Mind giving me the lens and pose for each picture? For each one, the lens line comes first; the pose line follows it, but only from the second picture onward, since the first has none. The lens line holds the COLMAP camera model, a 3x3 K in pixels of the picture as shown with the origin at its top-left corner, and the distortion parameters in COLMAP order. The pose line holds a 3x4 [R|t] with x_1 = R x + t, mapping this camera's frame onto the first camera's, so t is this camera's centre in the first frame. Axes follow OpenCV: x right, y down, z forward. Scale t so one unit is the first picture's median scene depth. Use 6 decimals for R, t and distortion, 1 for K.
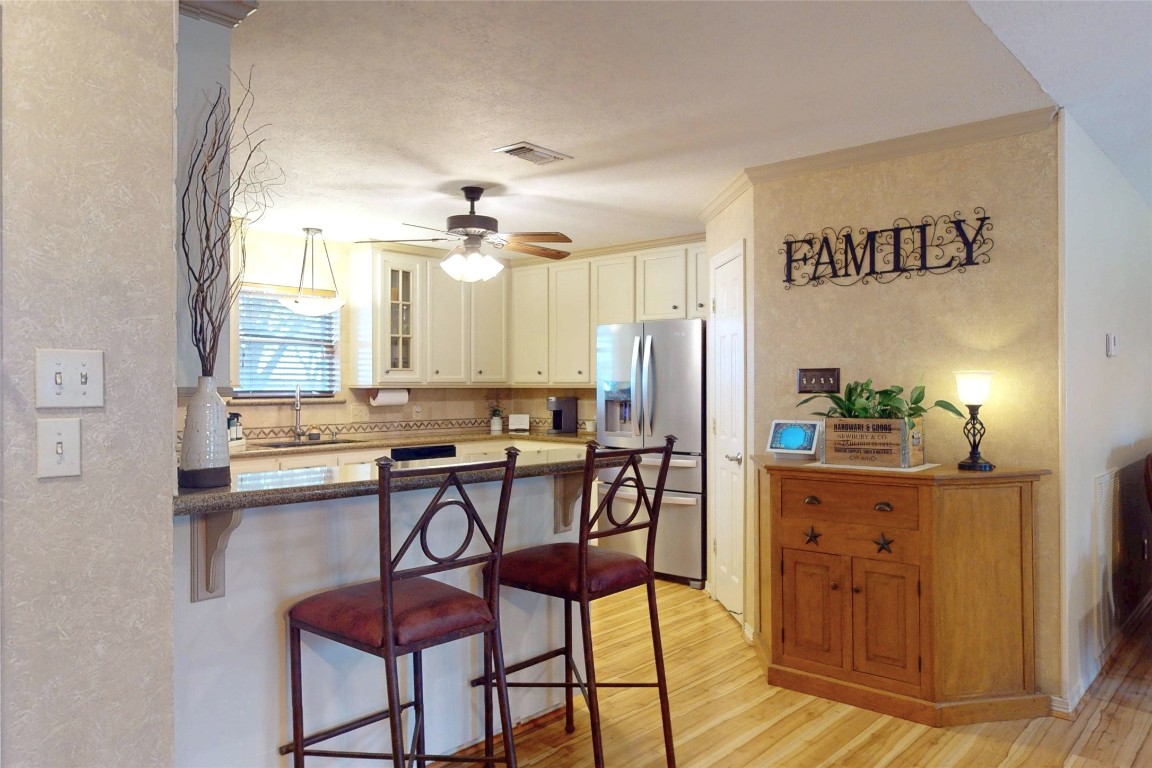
lens RADIAL K [[814.1, 0, 576.0], [0, 814.1, 384.0], [0, 0, 1]] dist [0.003161, 0.003693]
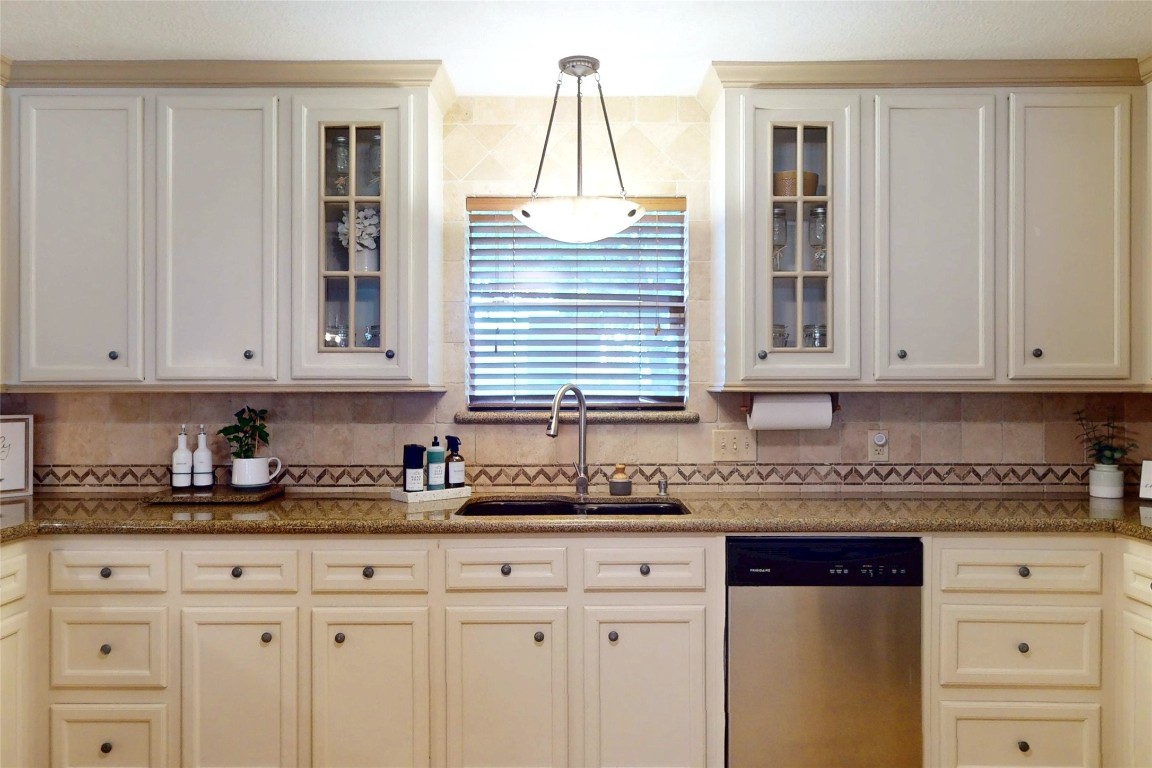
lens RADIAL K [[814.1, 0, 576.0], [0, 814.1, 384.0], [0, 0, 1]] dist [0.003161, 0.003693]
pose [[0.668772, -0.004237, -0.743455, 0.028103], [0.000530, 0.999986, -0.005222, 0.002622], [0.743467, 0.003098, 0.668765, 0.534341]]
